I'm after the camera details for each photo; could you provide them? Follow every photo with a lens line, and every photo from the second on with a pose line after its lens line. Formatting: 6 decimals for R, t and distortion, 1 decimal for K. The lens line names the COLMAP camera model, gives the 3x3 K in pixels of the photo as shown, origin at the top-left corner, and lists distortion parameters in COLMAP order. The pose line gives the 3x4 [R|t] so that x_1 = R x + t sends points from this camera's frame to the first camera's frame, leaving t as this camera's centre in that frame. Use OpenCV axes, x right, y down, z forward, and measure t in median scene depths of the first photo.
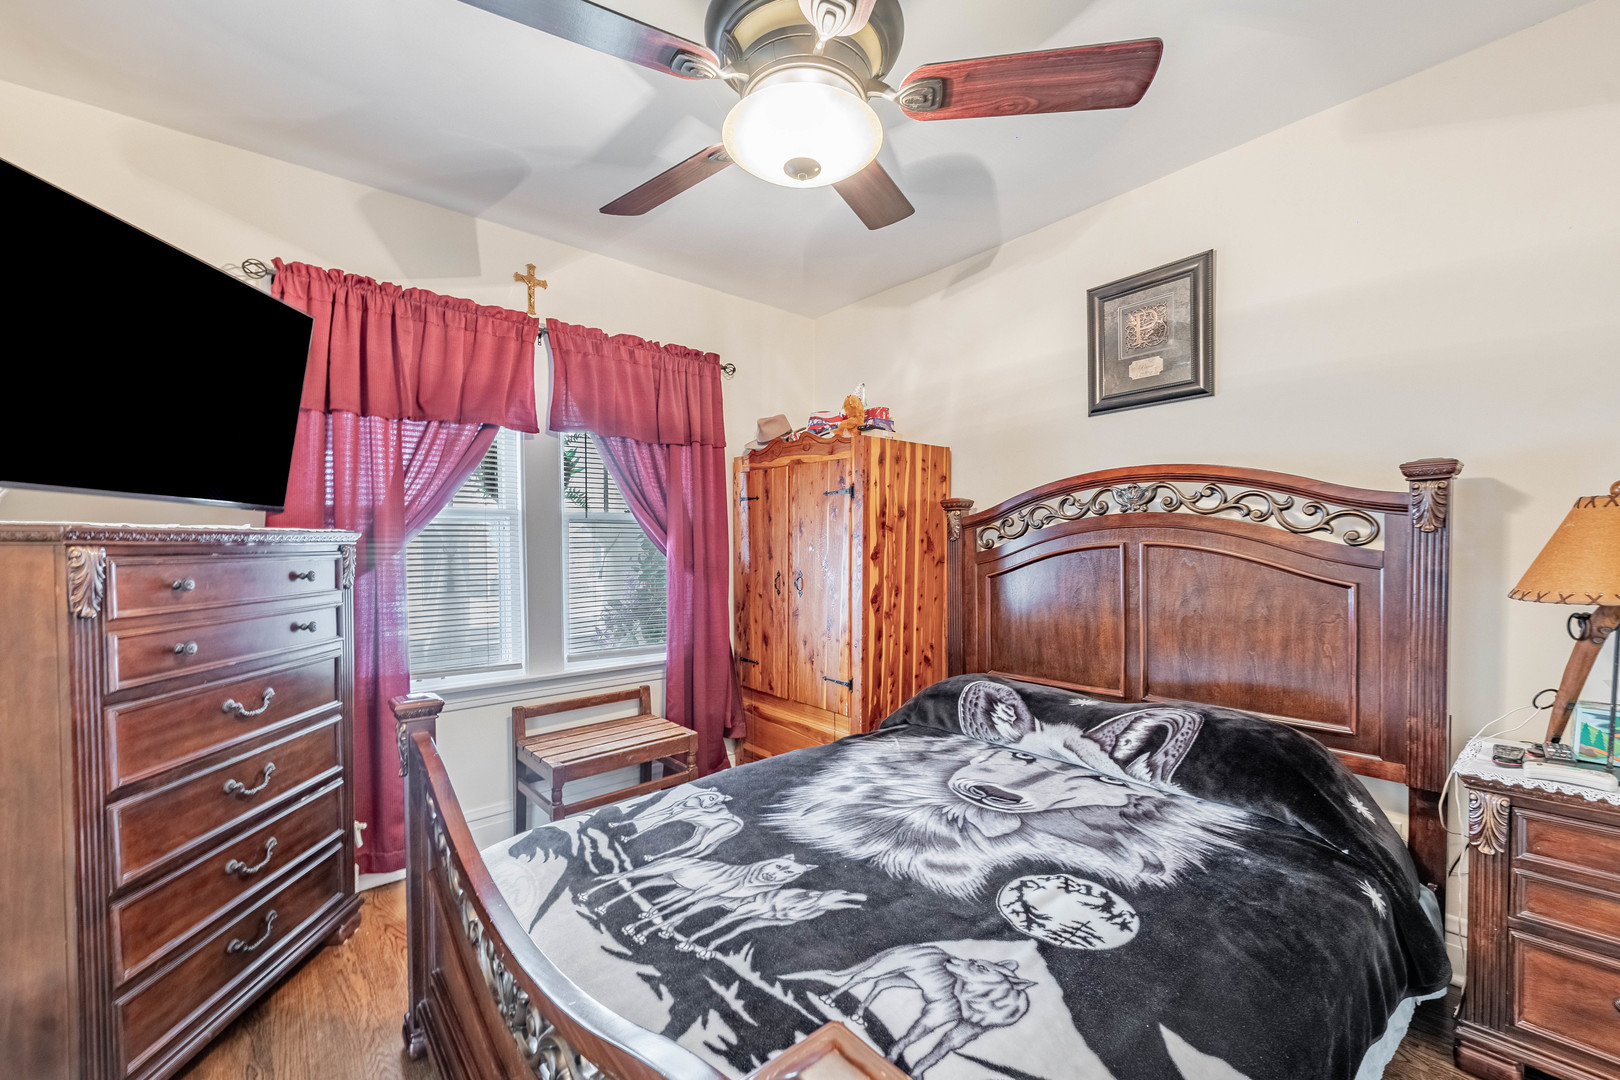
lens RADIAL K [[658.7, 0, 811.1], [0, 658.7, 560.8], [0, 0, 1]] dist [0.008891, -0.000783]
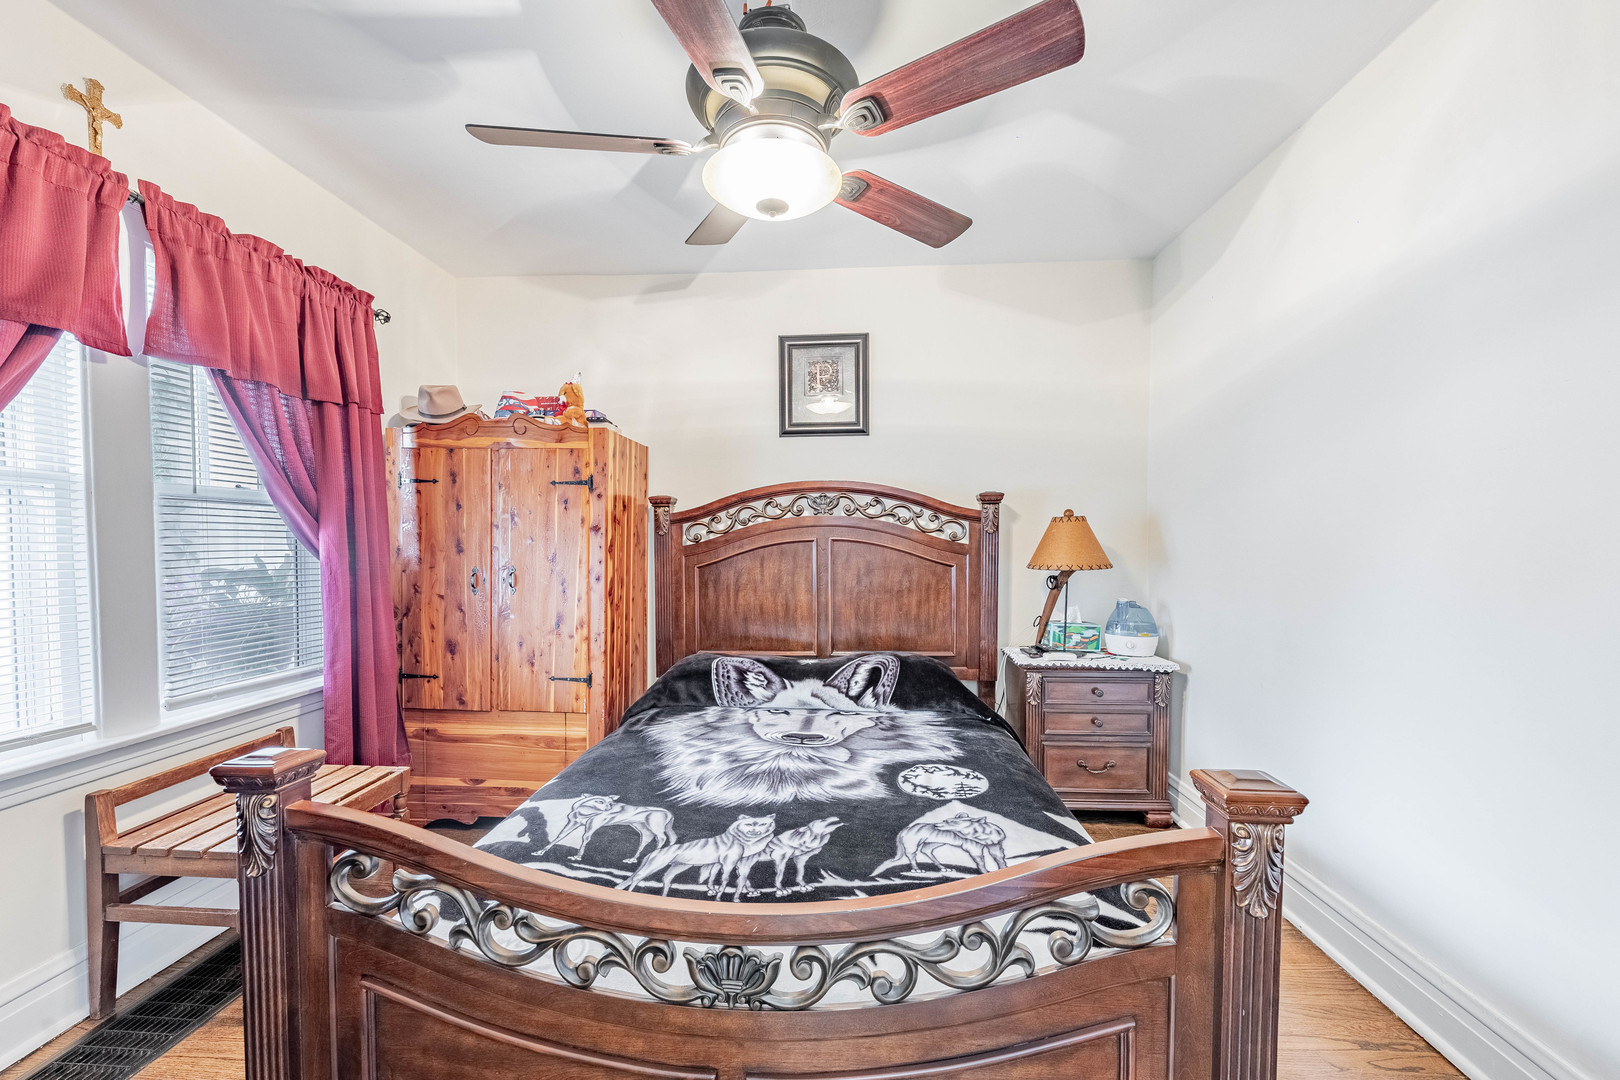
lens RADIAL K [[662.4, 0, 808.6], [0, 662.4, 560.4], [0, 0, 1]] dist [0.008887, -0.000039]
pose [[0.697395, -0.013626, 0.716557, -0.509817], [0.011147, 0.999905, 0.008166, 0.006662], [-0.716600, 0.002293, 0.697480, 0.096737]]
